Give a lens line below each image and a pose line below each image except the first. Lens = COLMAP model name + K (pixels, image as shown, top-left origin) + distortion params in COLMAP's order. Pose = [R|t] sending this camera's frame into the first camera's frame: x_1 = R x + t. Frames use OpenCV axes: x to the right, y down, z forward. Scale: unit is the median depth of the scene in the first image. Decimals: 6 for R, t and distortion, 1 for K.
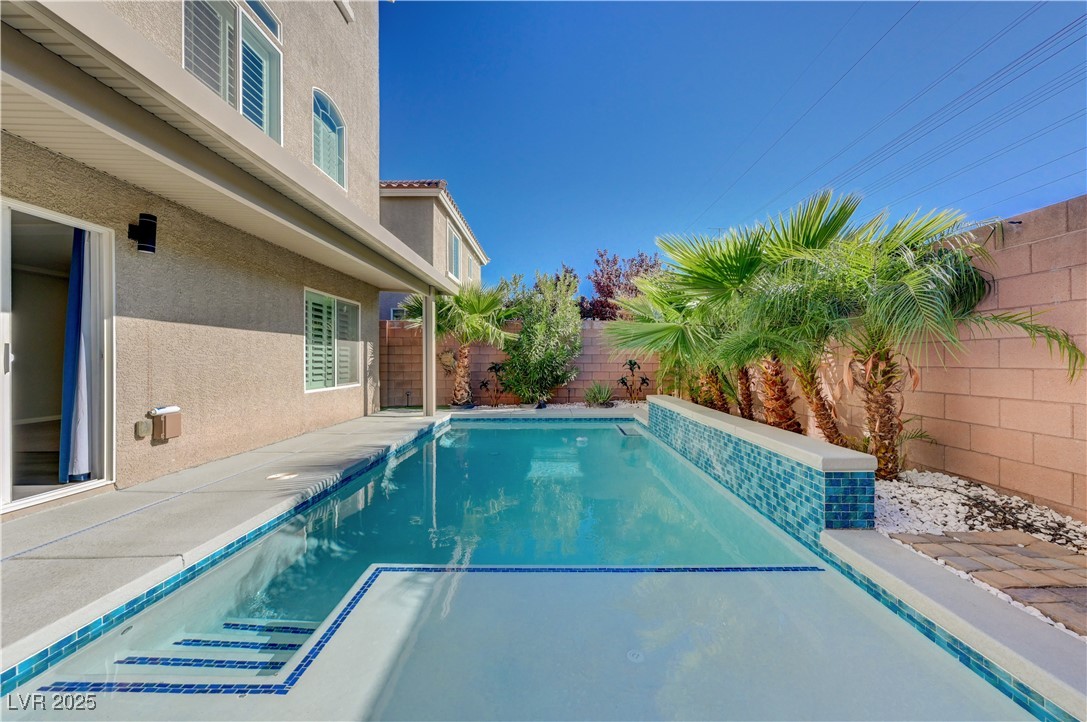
lens RADIAL K [[434.3, 0, 545.0], [0, 434.3, 360.3], [0, 0, 1]] dist [-0.001855, -0.000749]
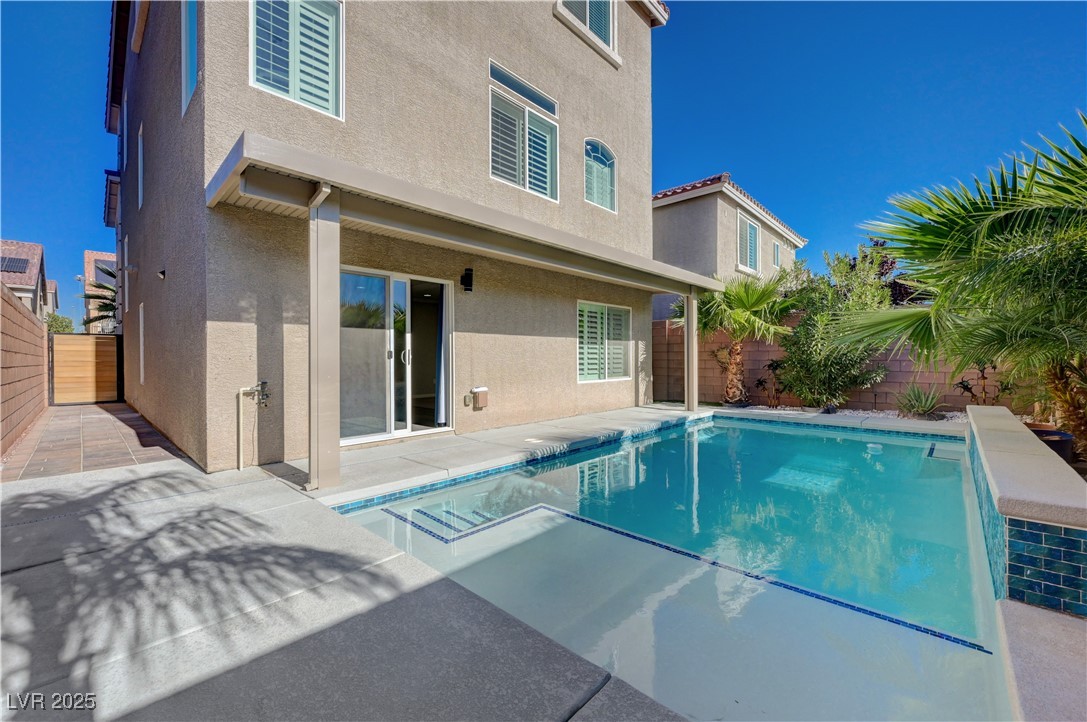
lens RADIAL K [[434.3, 0, 535.6], [0, 434.3, 359.9], [0, 0, 1]] dist [-0.001855, -0.000749]
pose [[0.728474, 0.002283, -0.685069, 0.199564], [0.002670, 0.999977, 0.006172, -0.001310], [0.685068, -0.006326, 0.728452, -0.011077]]
